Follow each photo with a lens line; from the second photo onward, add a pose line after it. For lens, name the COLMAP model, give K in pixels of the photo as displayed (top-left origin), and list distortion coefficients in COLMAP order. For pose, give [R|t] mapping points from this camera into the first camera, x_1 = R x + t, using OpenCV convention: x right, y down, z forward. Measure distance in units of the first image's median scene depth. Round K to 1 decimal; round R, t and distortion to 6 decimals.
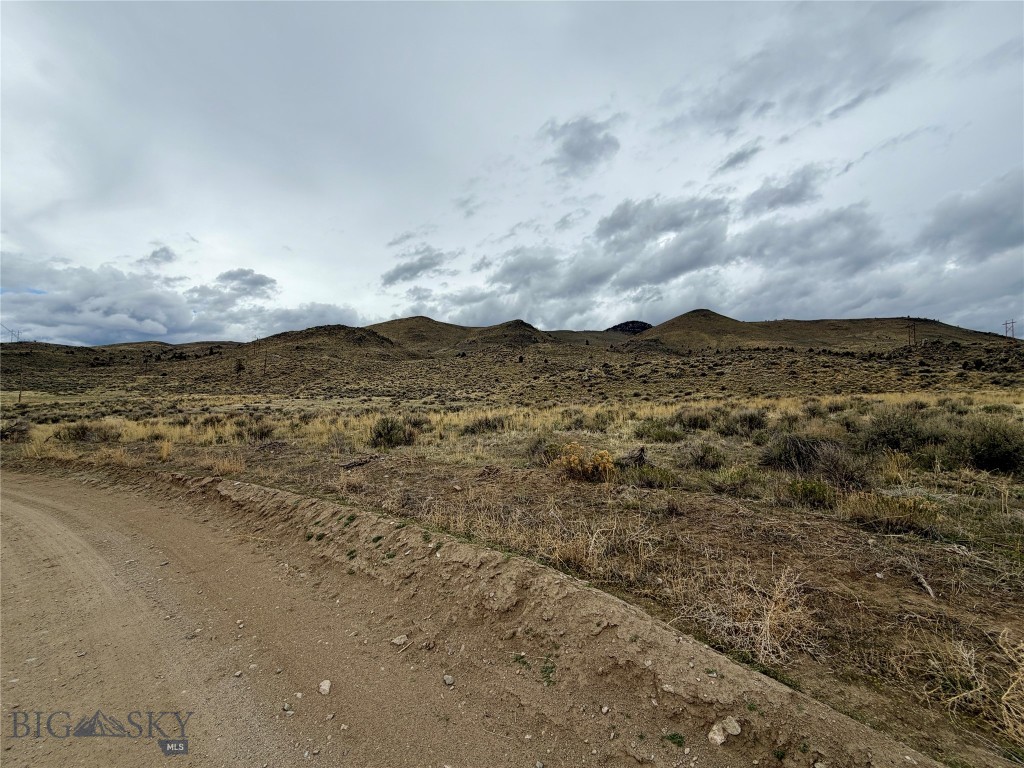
lens RADIAL K [[405.9, 0, 510.6], [0, 405.9, 371.8], [0, 0, 1]] dist [-0.002207, -0.000083]
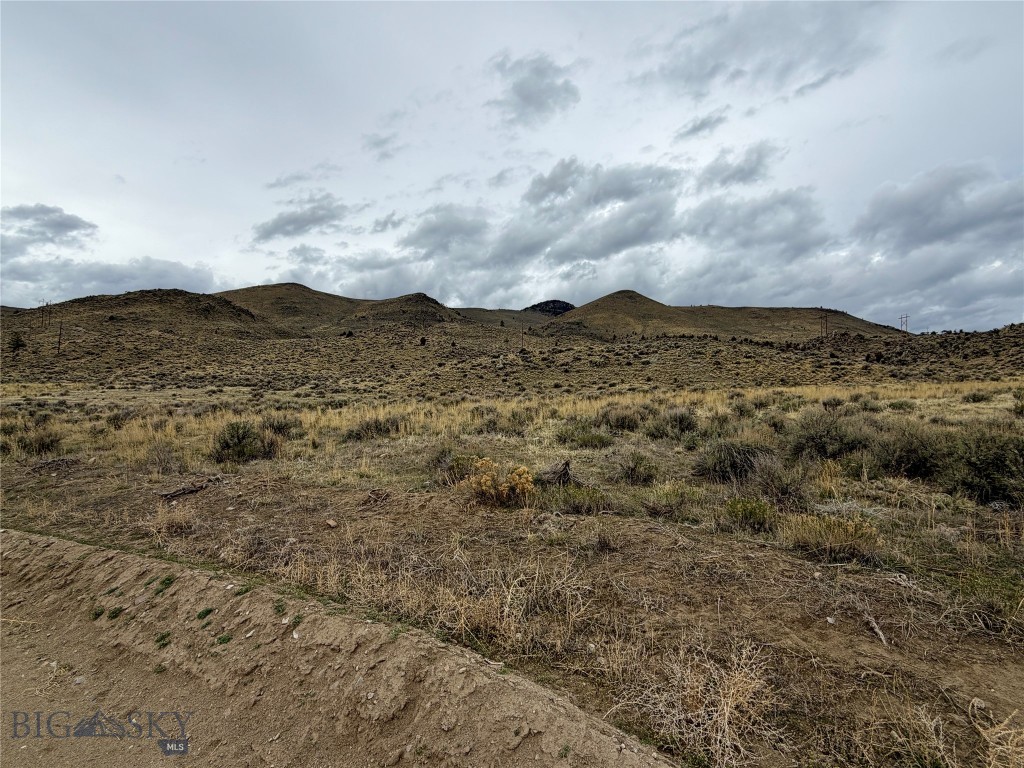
lens RADIAL K [[483.1, 0, 512.7], [0, 483.1, 374.3], [0, 0, 1]] dist [-0.002499, 0.000260]
pose [[0.978092, 0.009413, 0.207962, 0.000409], [-0.016741, 0.999298, 0.033505, -0.001234], [-0.207501, -0.036252, 0.977563, 0.003404]]
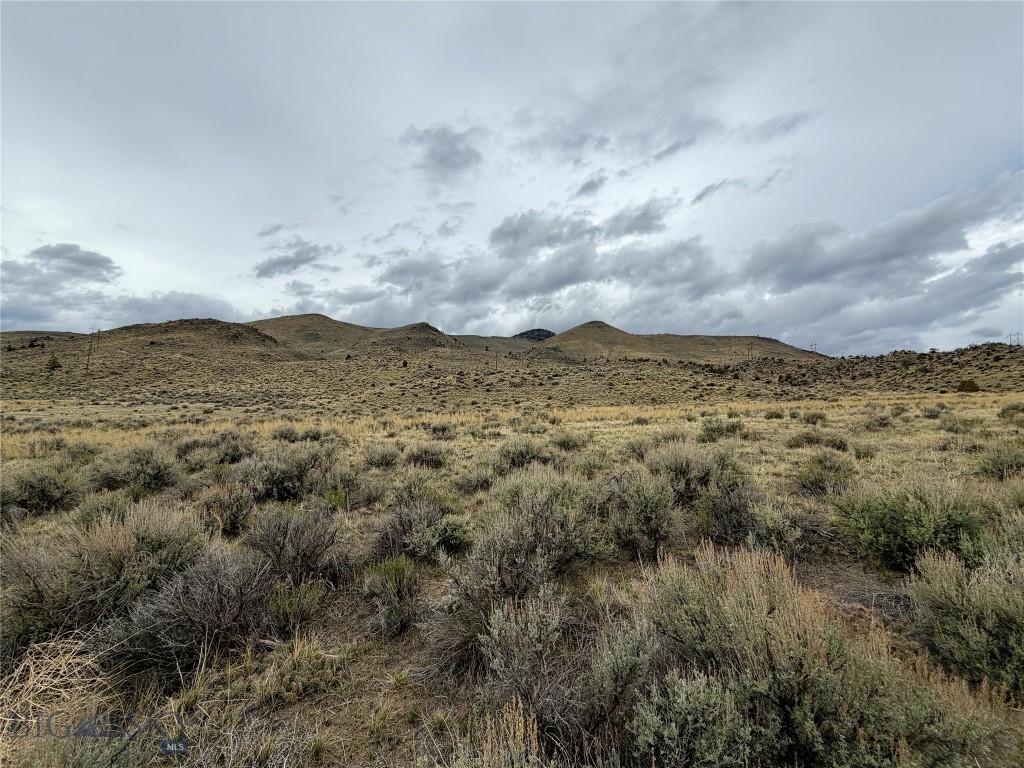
lens RADIAL K [[405.9, 0, 516.7], [0, 405.9, 386.9], [0, 0, 1]] dist [-0.002207, -0.000083]
pose [[0.976002, 0.014402, 0.217284, 0.167218], [-0.020295, 0.999484, 0.024914, -0.011077], [-0.216813, -0.028726, 0.975790, -0.034726]]
